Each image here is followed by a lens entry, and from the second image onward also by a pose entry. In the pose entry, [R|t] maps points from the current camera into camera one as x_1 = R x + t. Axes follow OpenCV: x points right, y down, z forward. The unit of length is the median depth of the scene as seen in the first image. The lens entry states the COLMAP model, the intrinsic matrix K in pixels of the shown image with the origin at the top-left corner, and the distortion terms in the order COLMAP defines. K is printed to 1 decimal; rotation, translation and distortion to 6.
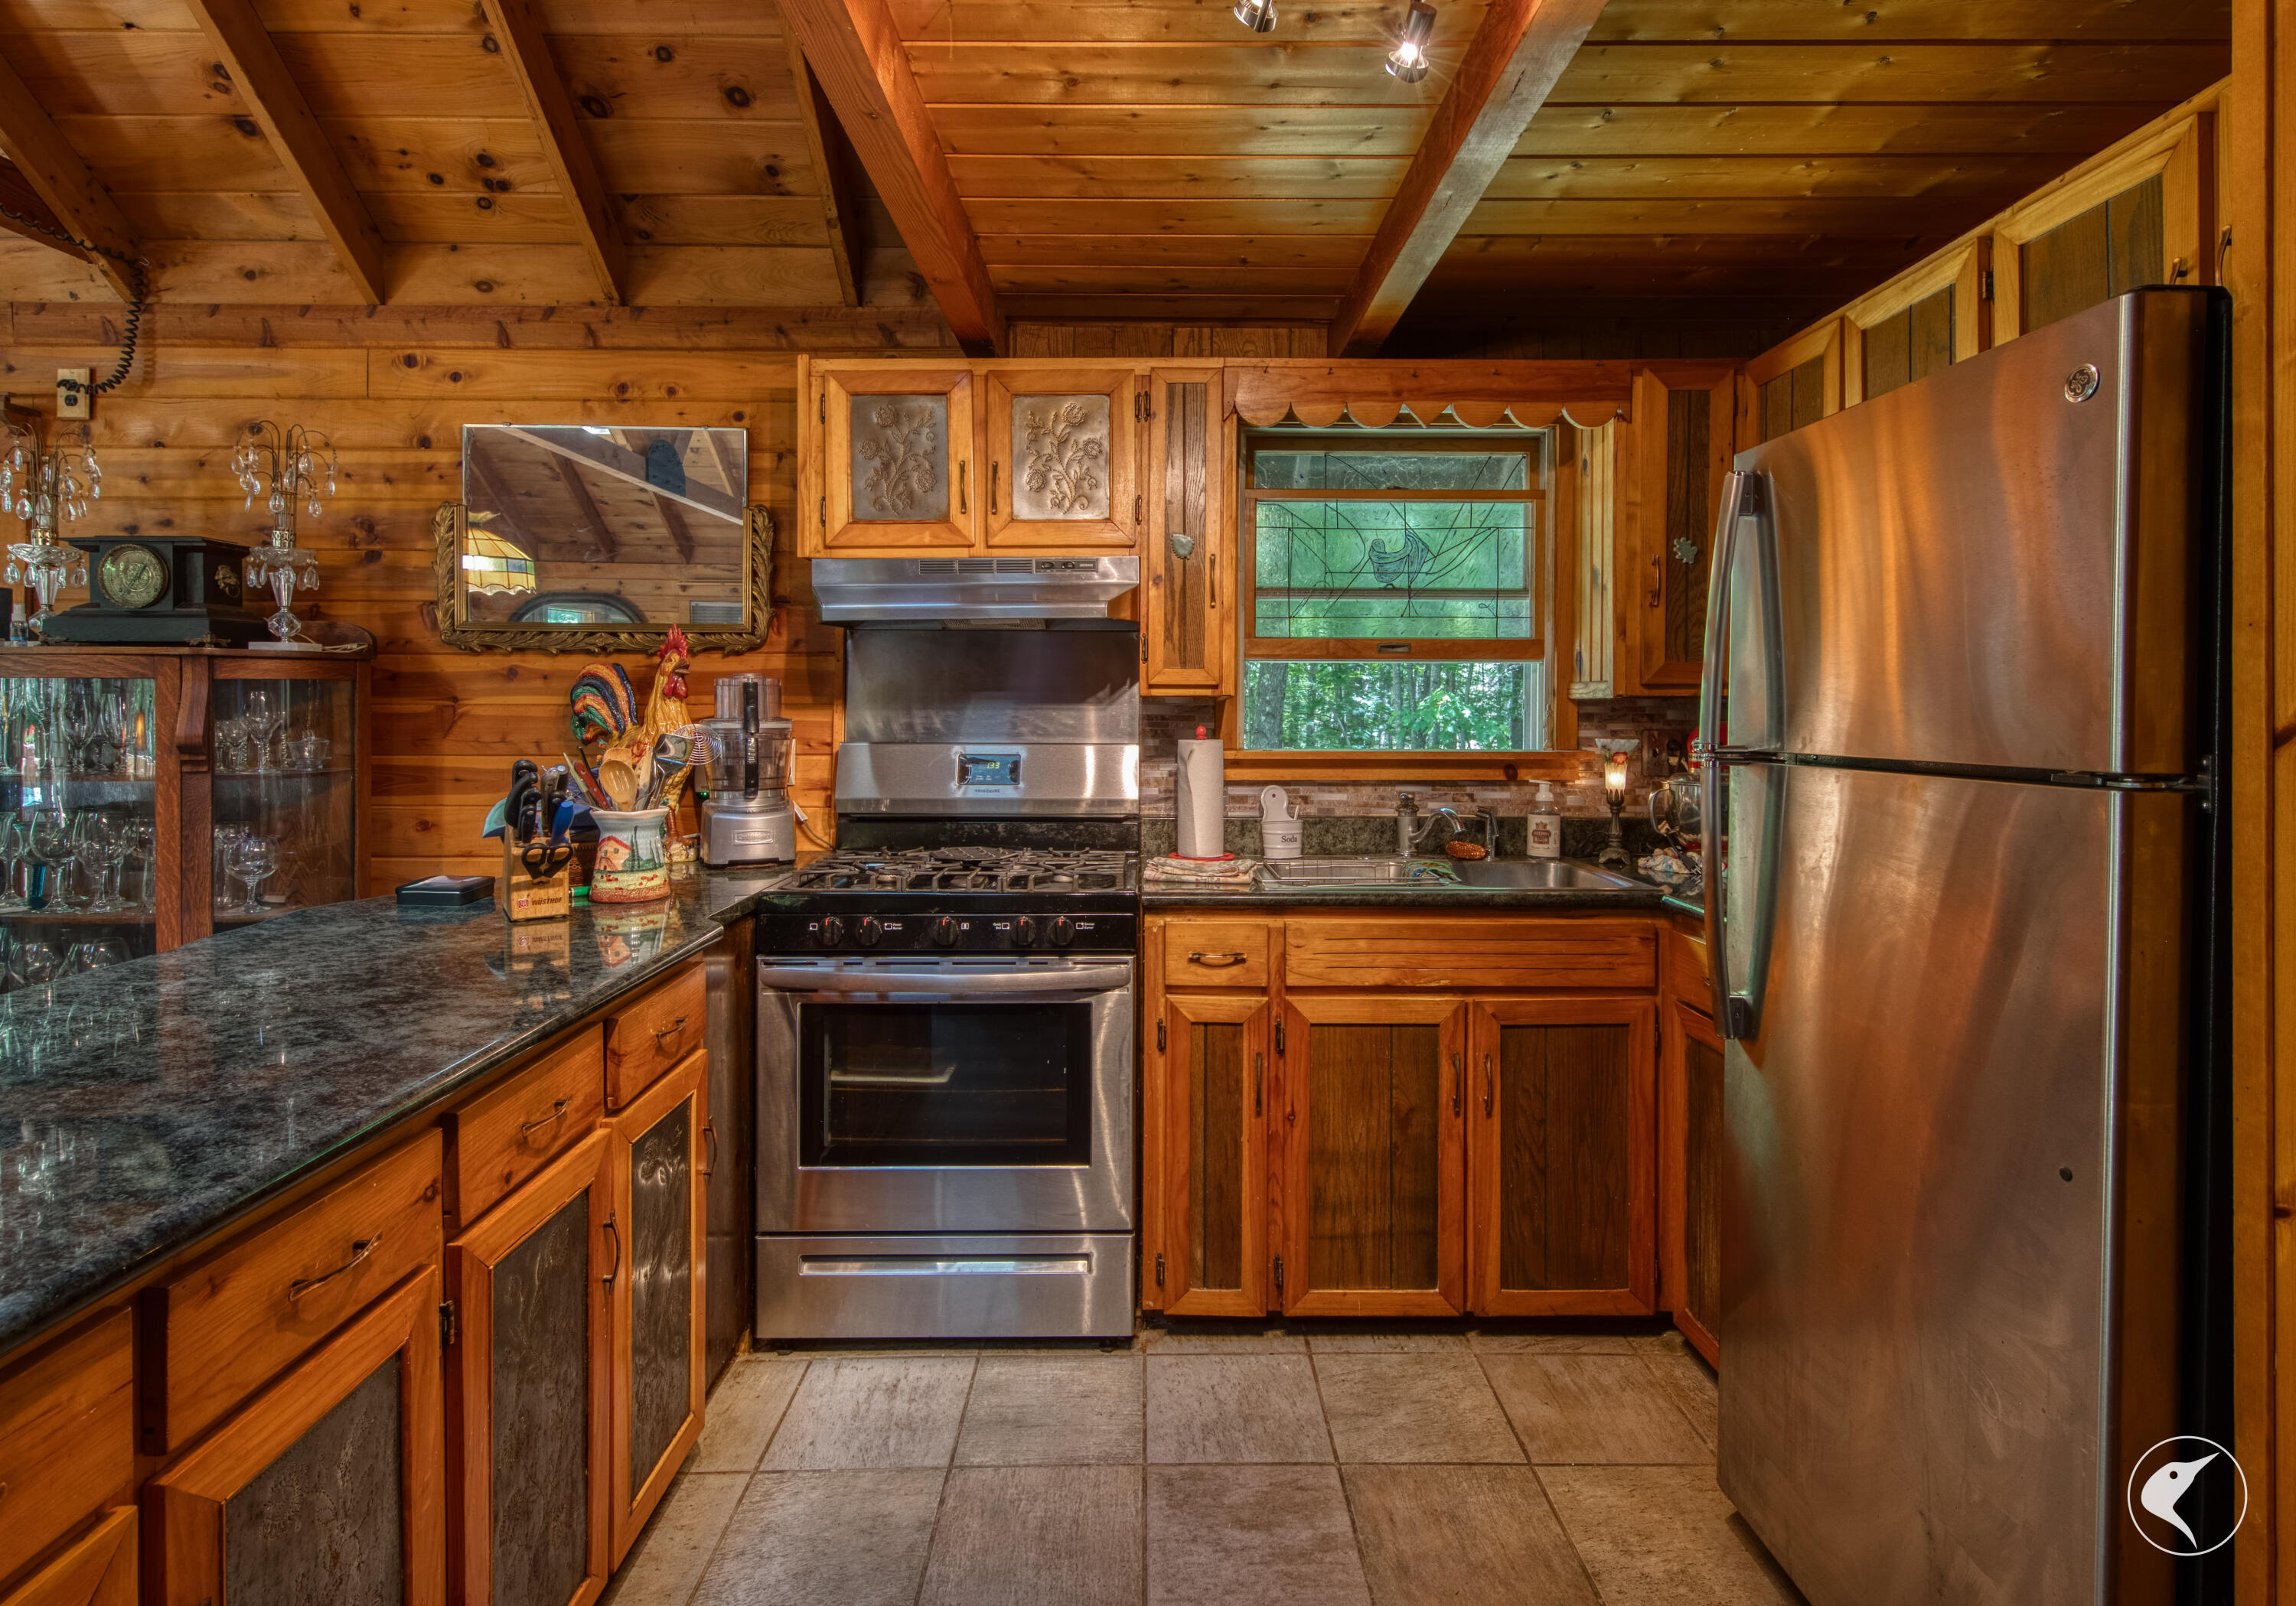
lens RADIAL K [[1099.5, 0, 1071.5], [0, 1099.5, 724.1], [0, 0, 1]] dist [0.005426, -0.006861]
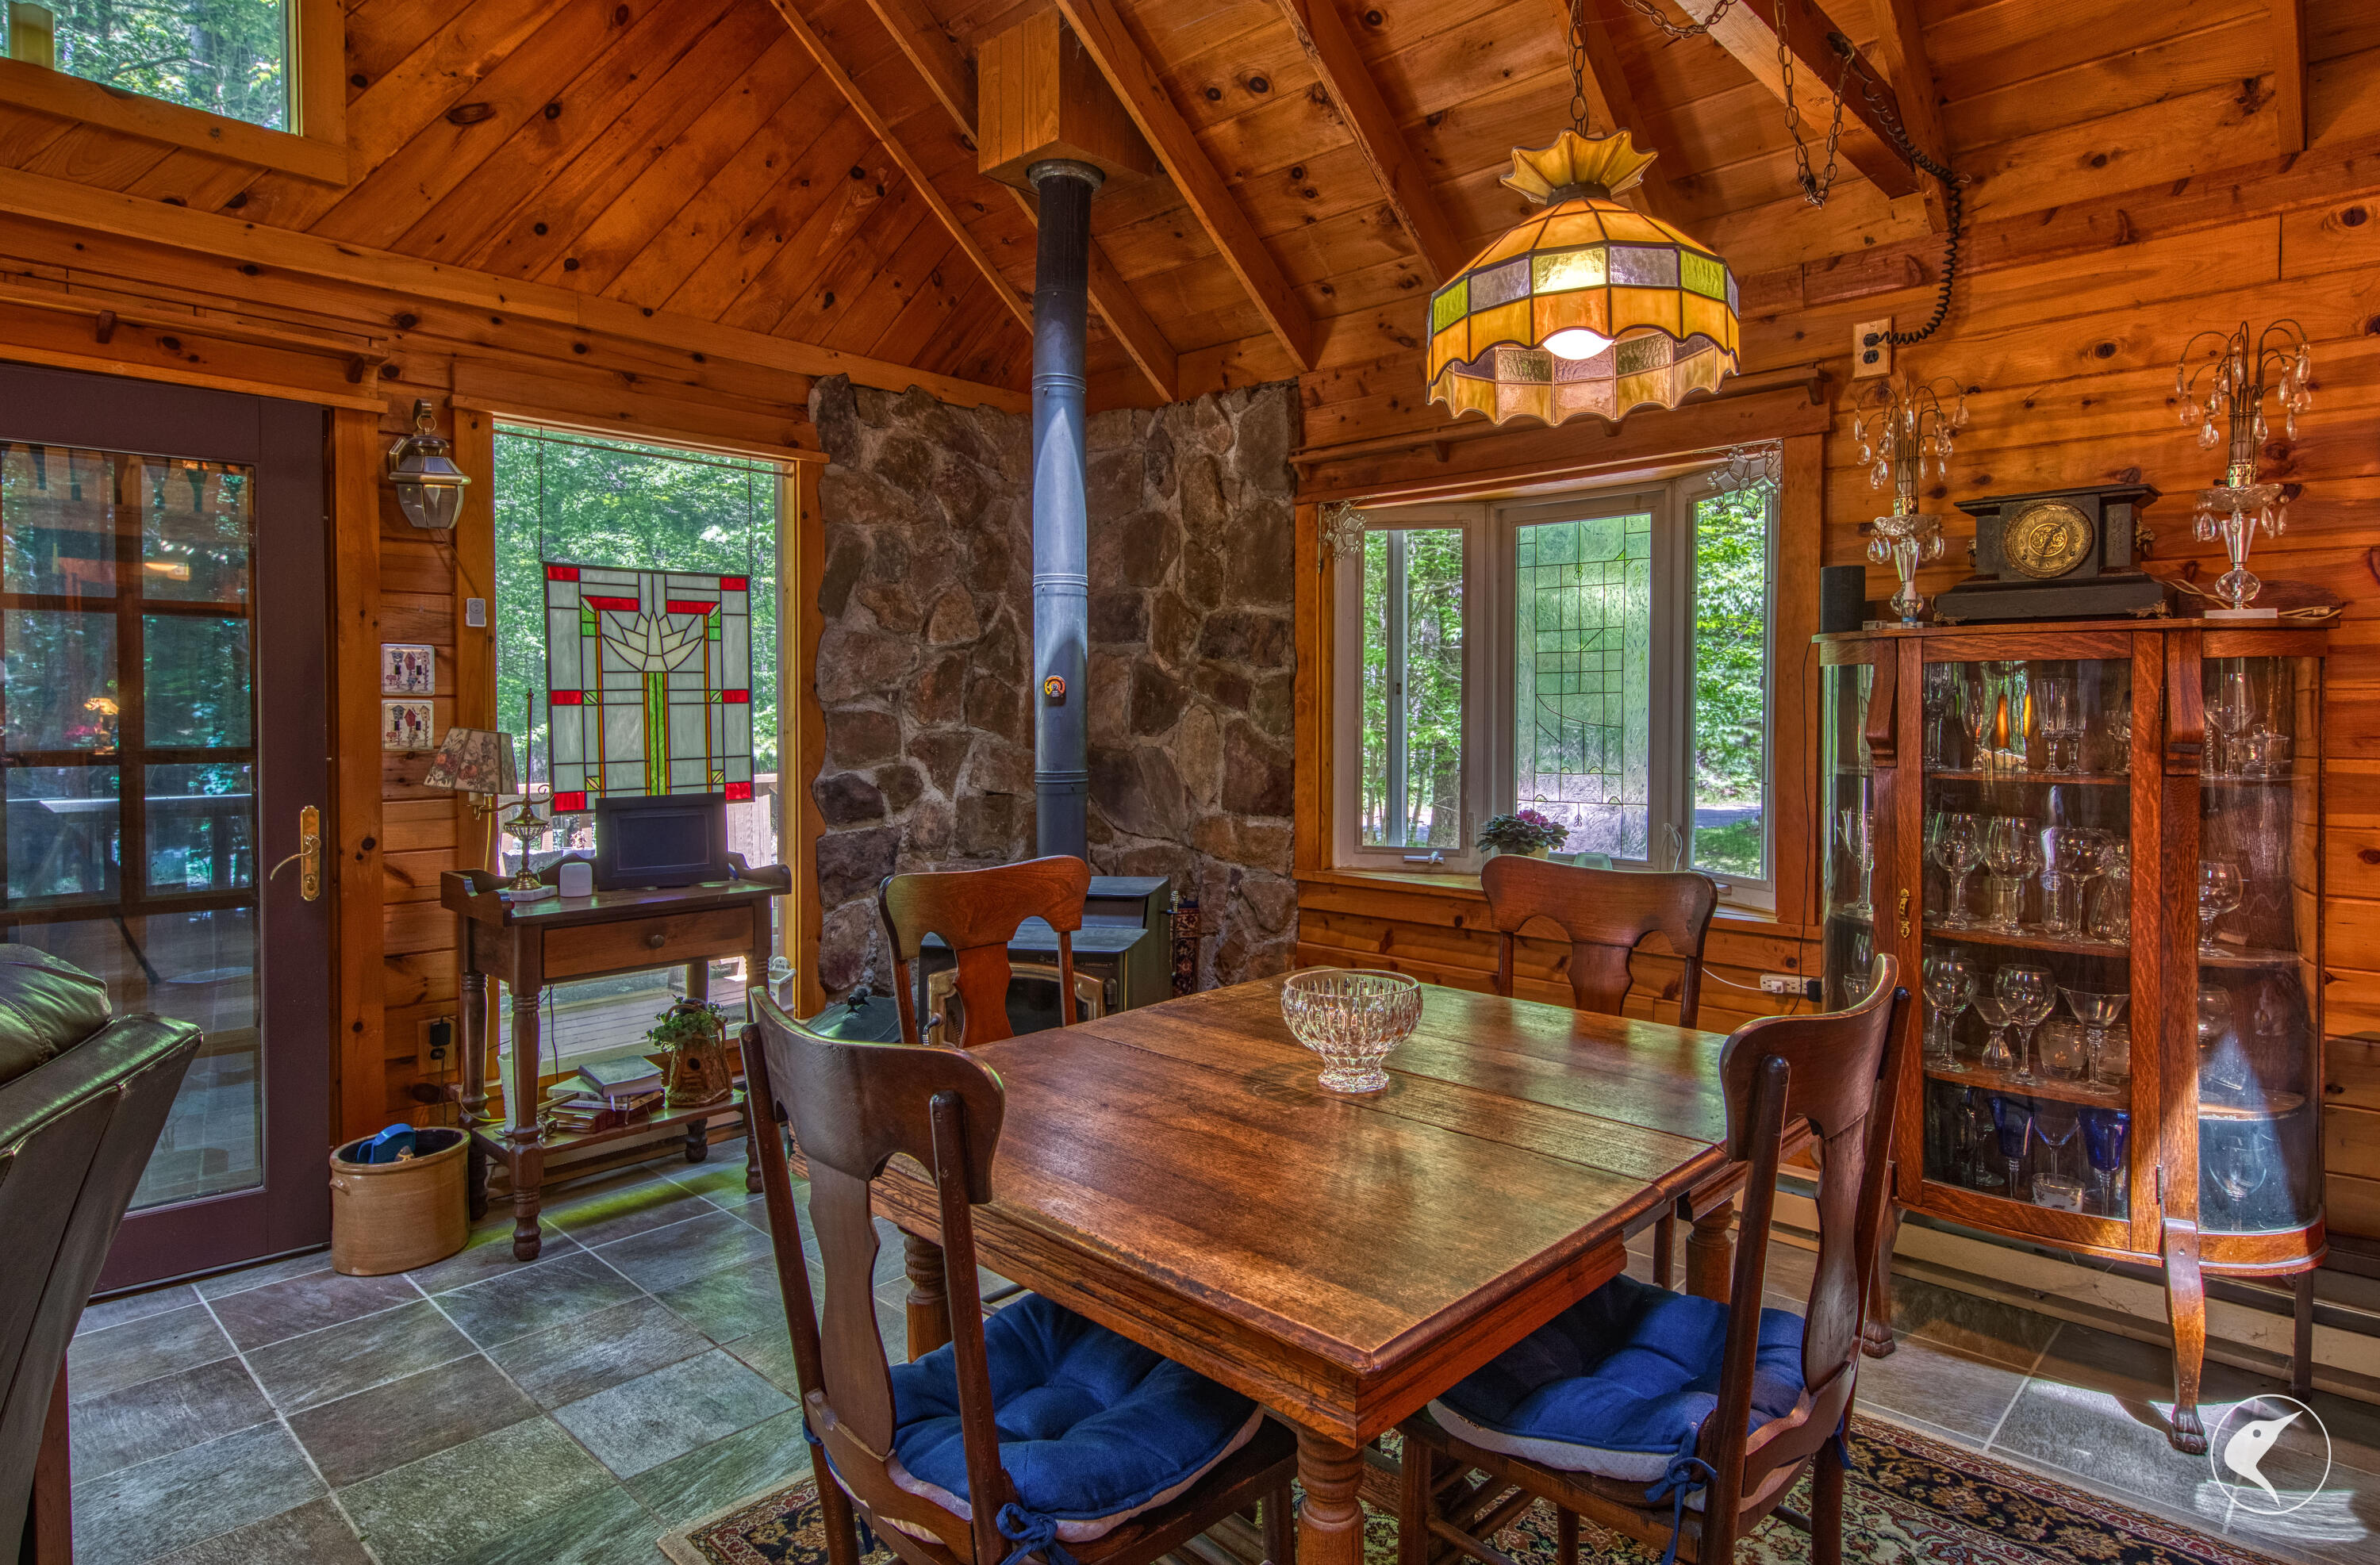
lens RADIAL K [[1221.0, 0, 1229.7], [0, 1221.0, 737.1], [0, 0, 1]] dist [0.005447, -0.002699]
pose [[0.745450, 0.013893, -0.666417, -0.638586], [-0.002878, 0.999841, 0.017625, 0.001917], [0.666555, -0.011220, 0.745371, -0.106439]]
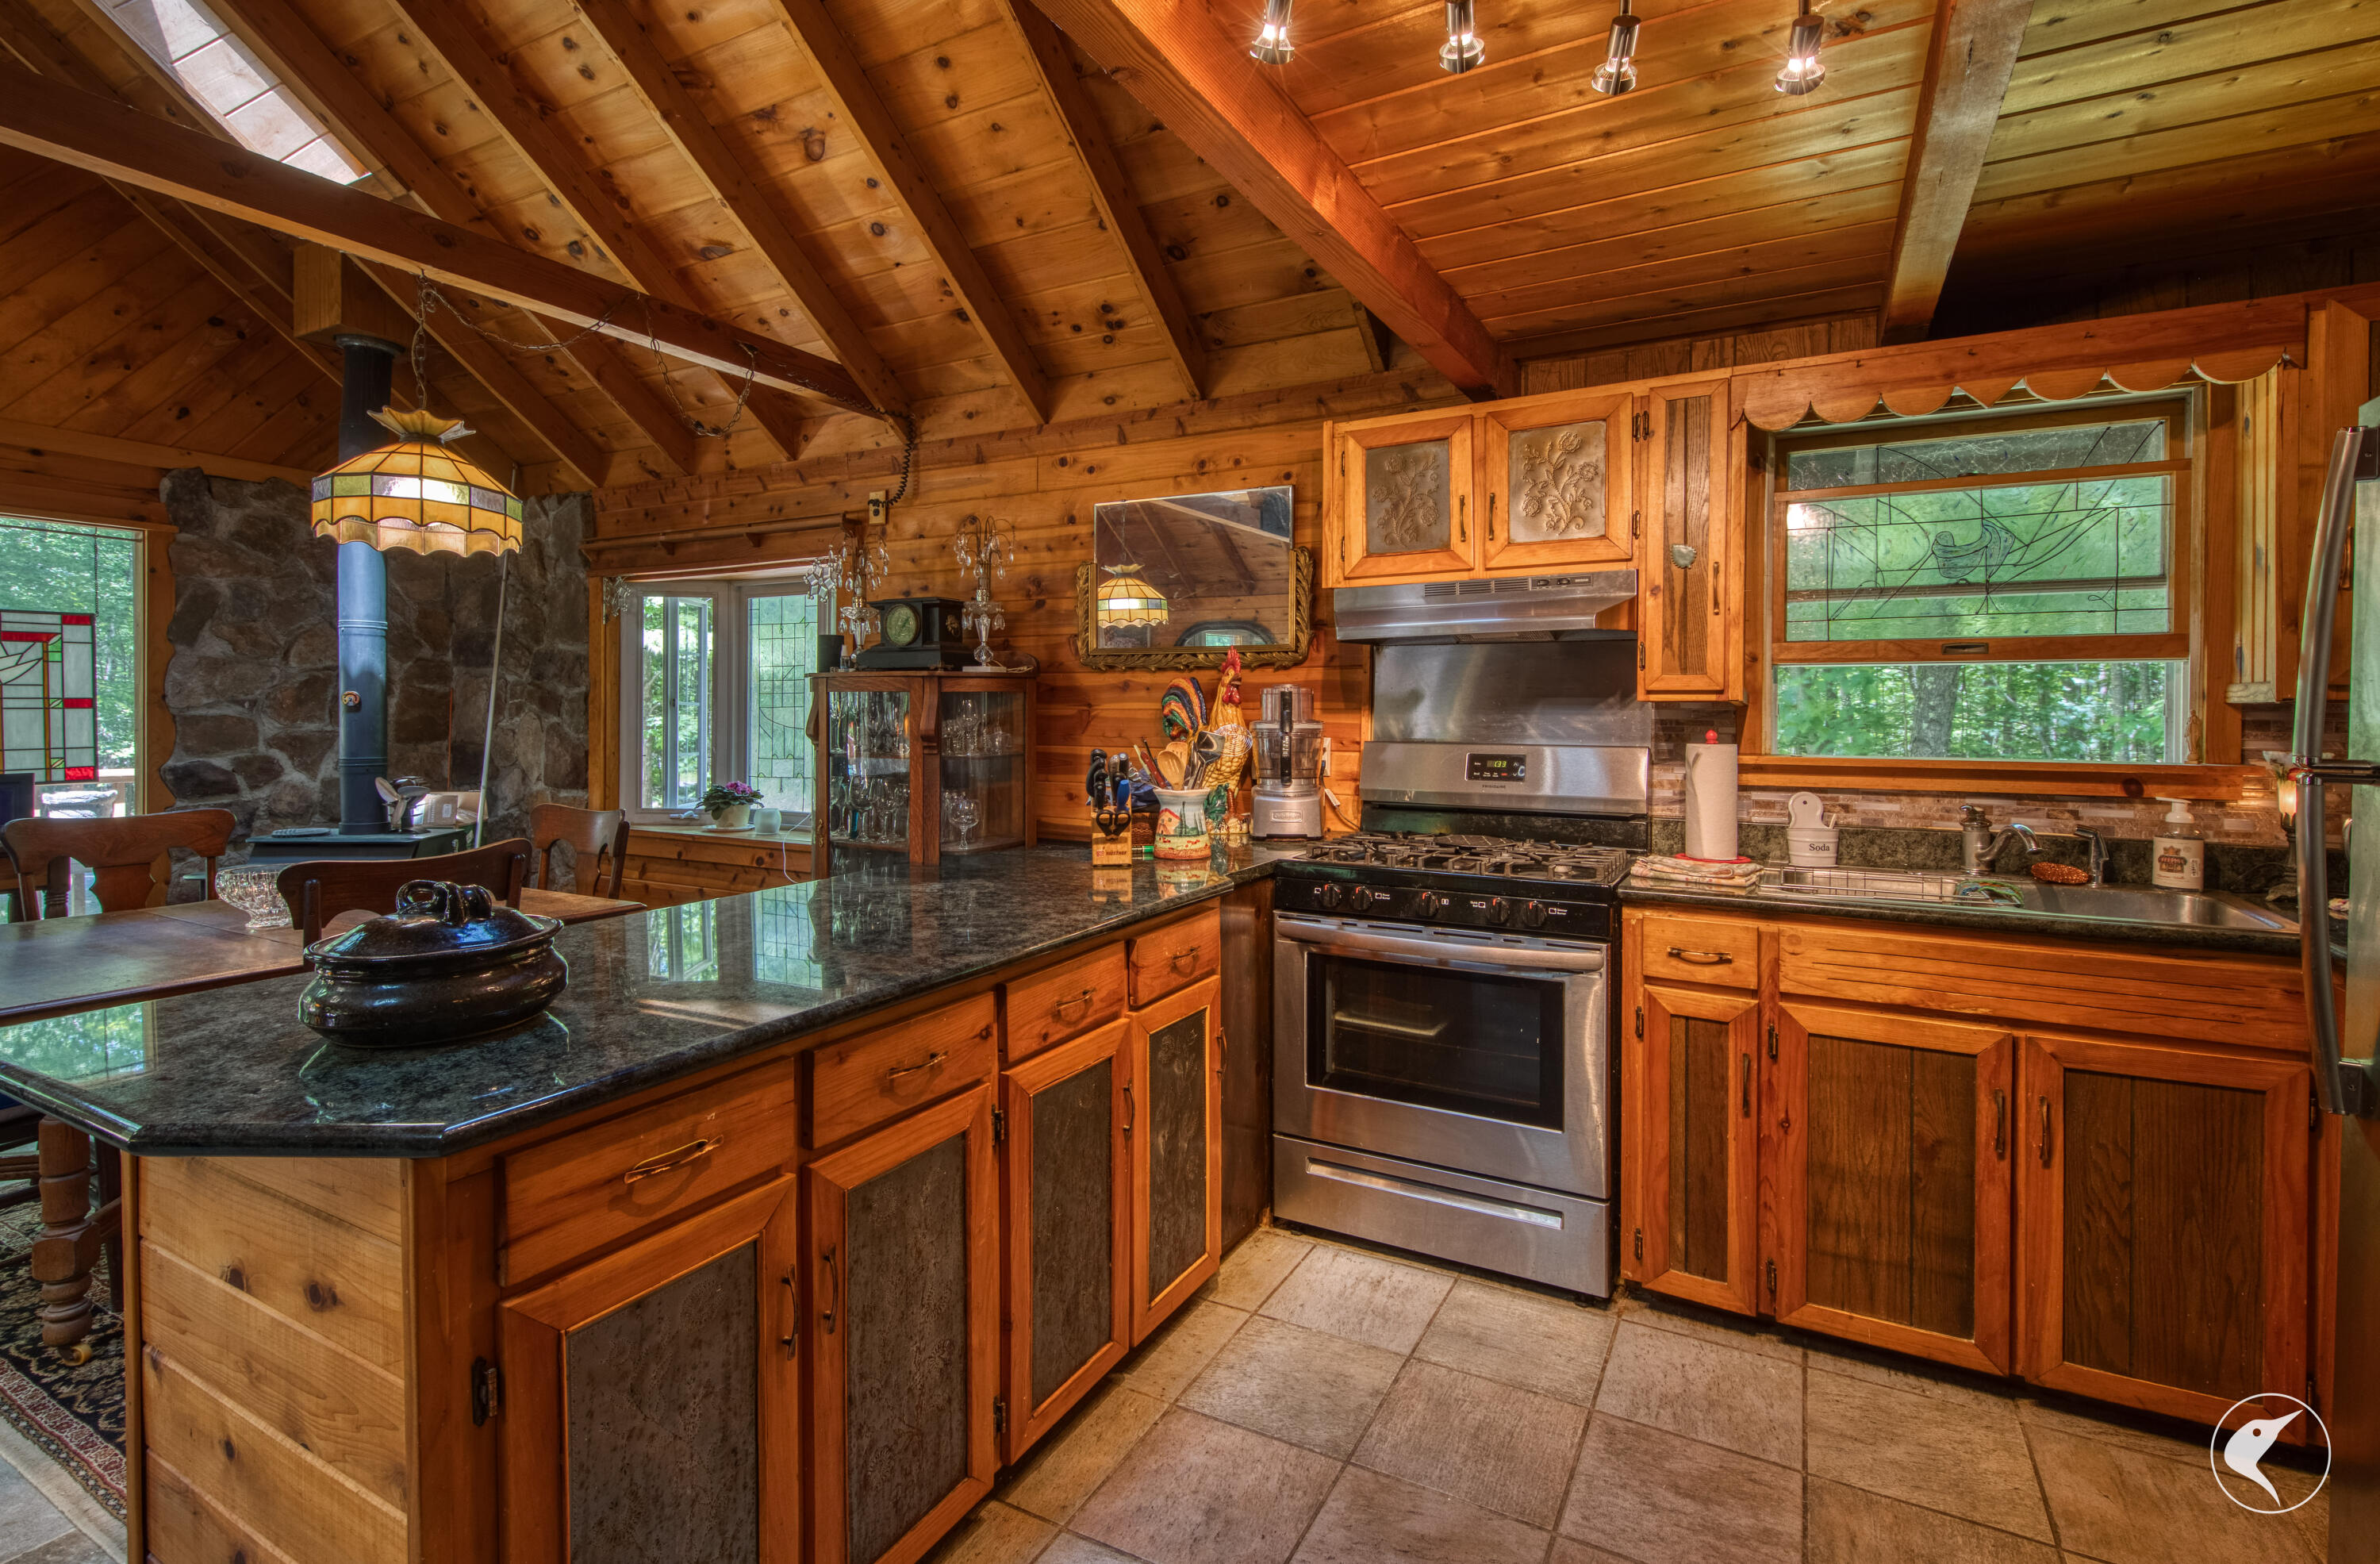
lens RADIAL K [[977.0, 0, 1204.8], [0, 977.0, 731.1], [0, 0, 1]] dist [0.002763, -0.002783]
pose [[0.895160, 0.010478, -0.445621, 0.116784], [-0.008609, 0.999944, 0.006218, 0.000586], [0.445661, -0.001730, 0.895200, -0.025731]]
